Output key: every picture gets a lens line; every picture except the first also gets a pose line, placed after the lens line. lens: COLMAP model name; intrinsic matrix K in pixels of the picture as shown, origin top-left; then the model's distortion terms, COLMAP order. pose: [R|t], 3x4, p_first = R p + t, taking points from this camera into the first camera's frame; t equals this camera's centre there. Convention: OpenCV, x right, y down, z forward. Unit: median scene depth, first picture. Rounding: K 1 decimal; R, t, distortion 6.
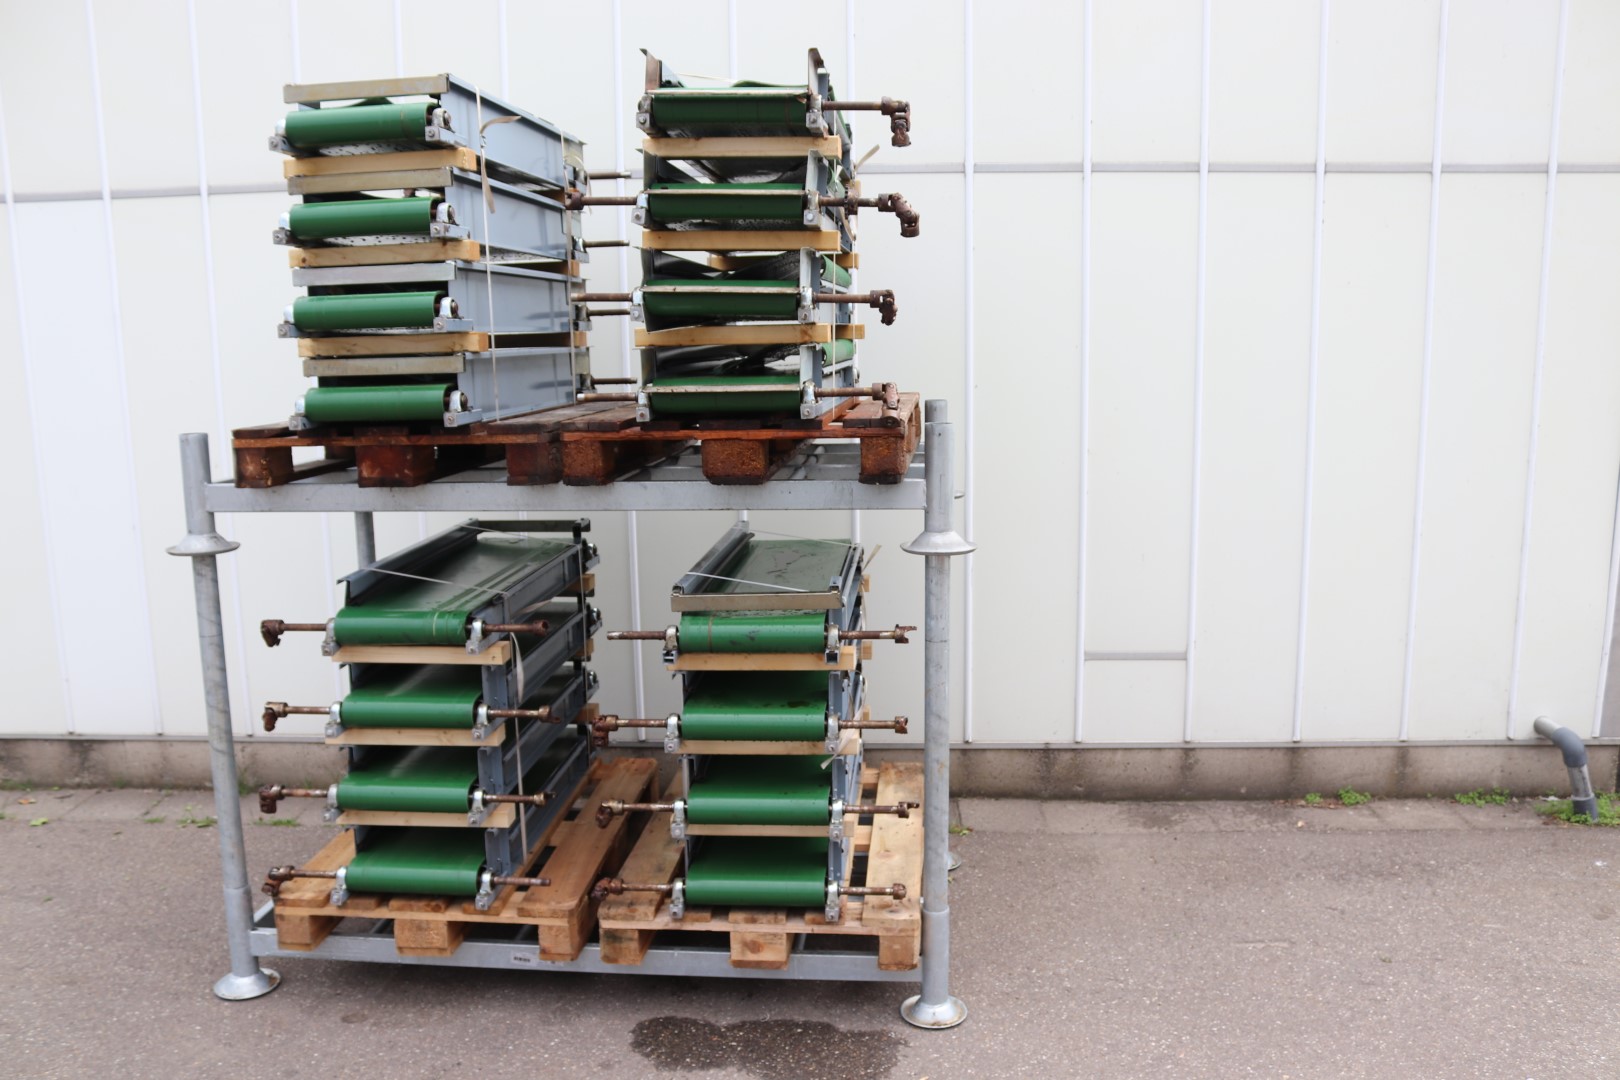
lens RADIAL K [[1350.8, 0, 813.7], [0, 1350.8, 562.1], [0, 0, 1]] dist [-0.158773, 0.131279]
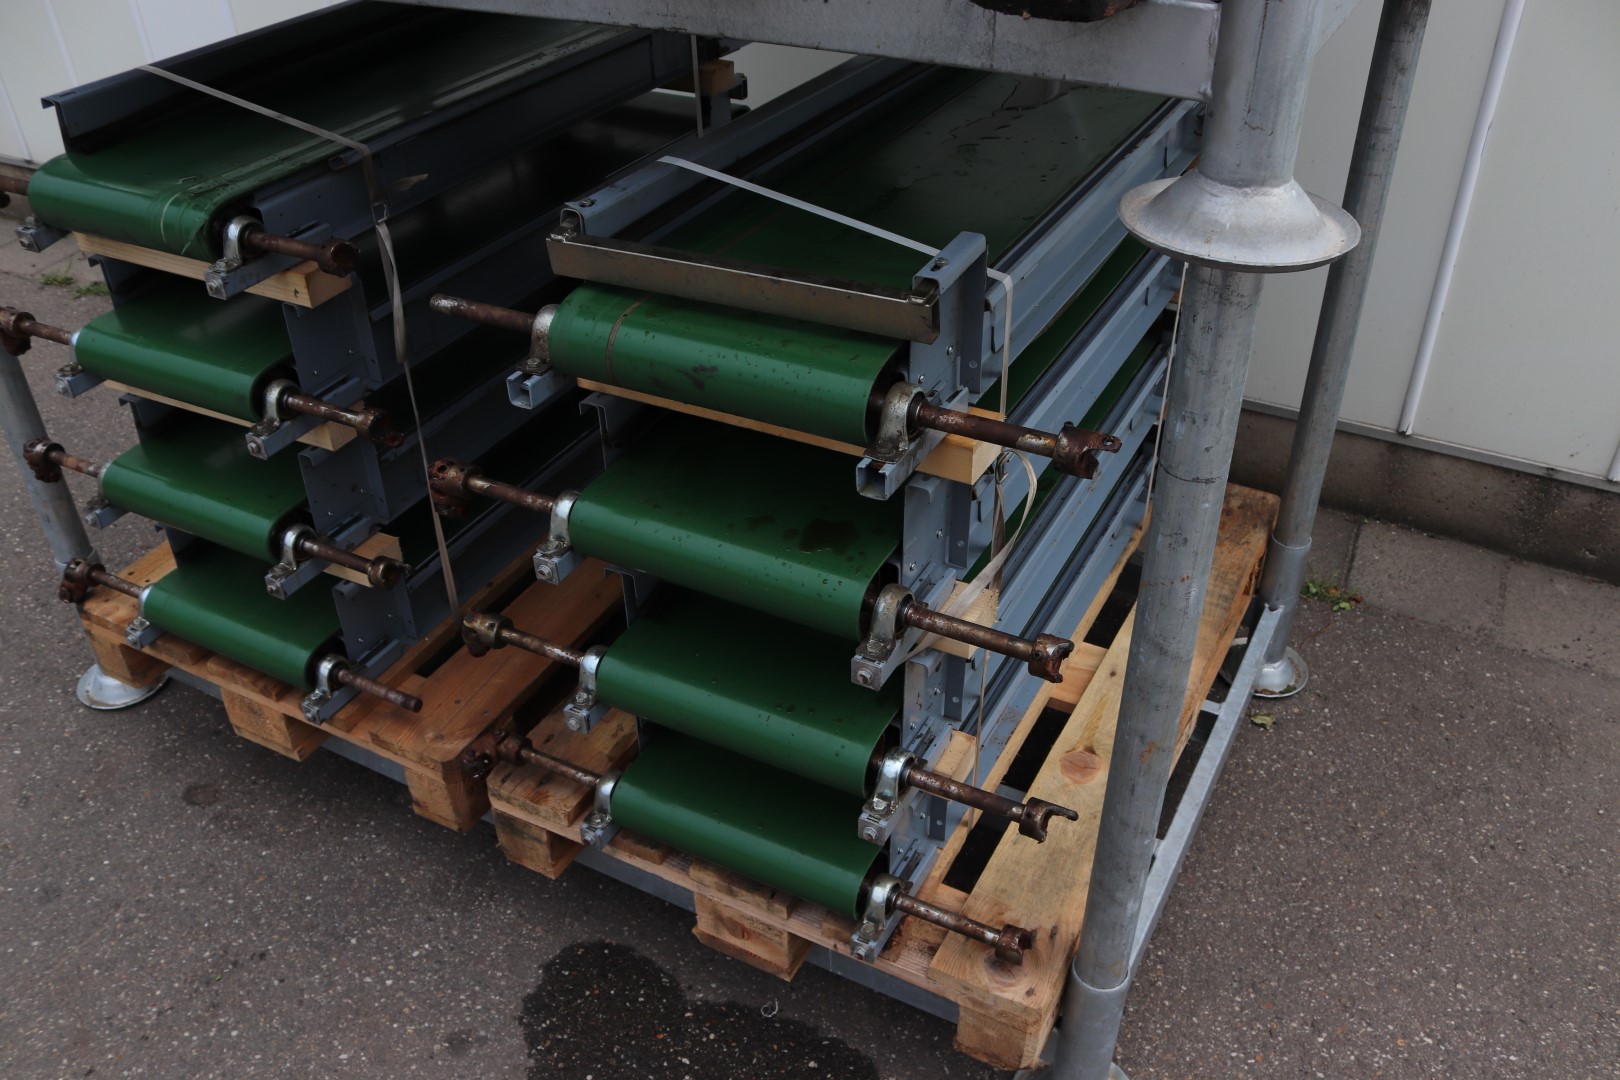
lens RADIAL K [[1350.8, 0, 813.7], [0, 1350.8, 562.1], [0, 0, 1]] dist [-0.158773, 0.131279]
pose [[0.917189, 0.232477, -0.323602, 0.113828], [-0.066997, 0.890565, 0.449895, -0.069464], [0.392779, -0.390959, 0.832392, 0.618201]]
